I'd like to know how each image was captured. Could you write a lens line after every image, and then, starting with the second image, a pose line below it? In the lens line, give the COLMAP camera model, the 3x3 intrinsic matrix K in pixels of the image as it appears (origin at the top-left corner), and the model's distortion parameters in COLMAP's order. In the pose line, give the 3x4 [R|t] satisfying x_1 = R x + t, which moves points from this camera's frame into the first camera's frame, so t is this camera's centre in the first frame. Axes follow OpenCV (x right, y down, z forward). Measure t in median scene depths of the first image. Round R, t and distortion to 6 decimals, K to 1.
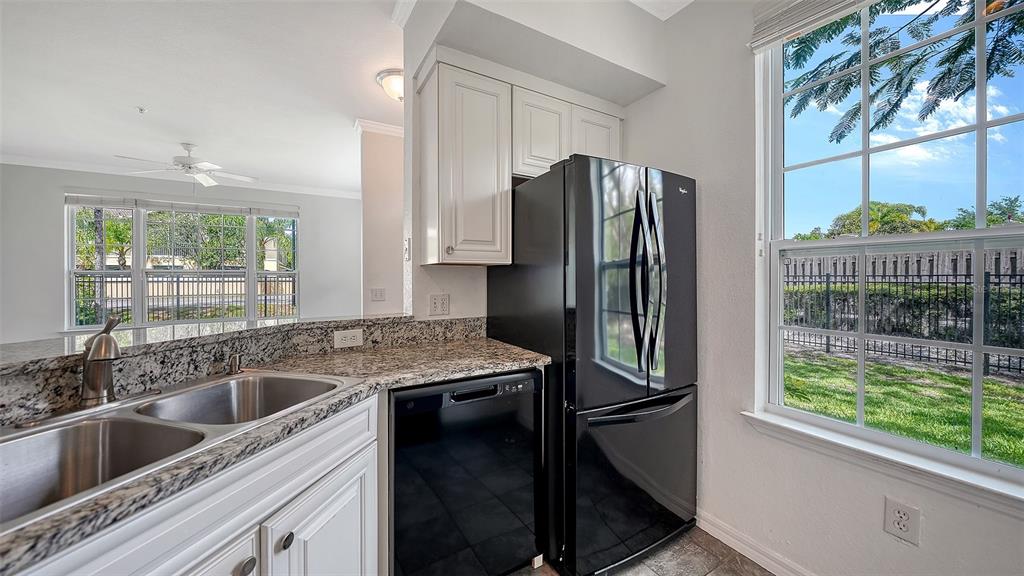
lens RADIAL K [[357.6, 0, 508.4], [0, 357.6, 281.0], [0, 0, 1]] dist [-0.001378, -0.000078]
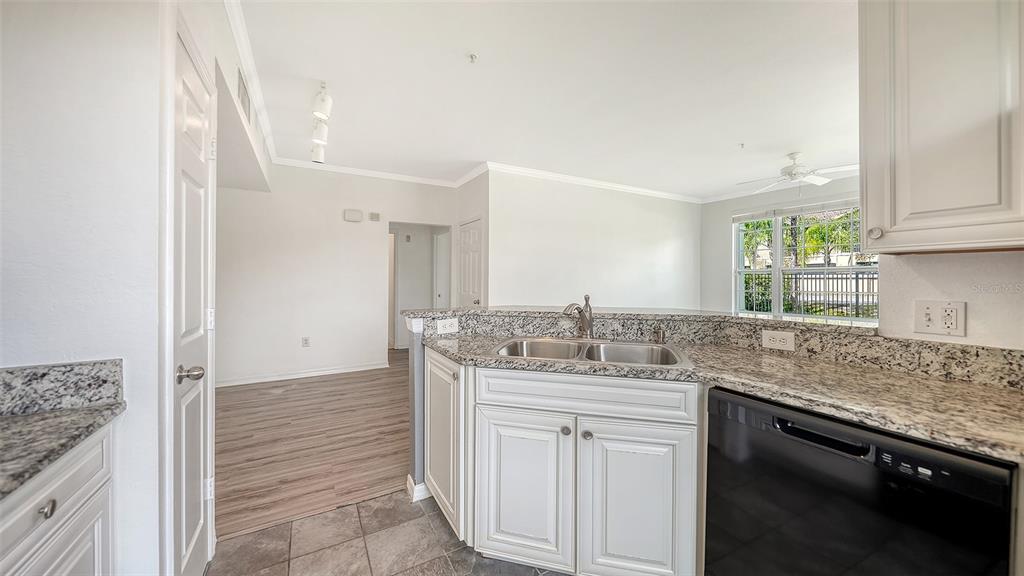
lens RADIAL K [[357.6, 0, 509.6], [0, 357.6, 280.7], [0, 0, 1]] dist [-0.001378, -0.000078]
pose [[0.003166, 0.011242, -0.999932, 0.477197], [-0.003257, 0.999932, 0.011232, -0.002815], [0.999990, 0.003221, 0.003203, 0.294088]]
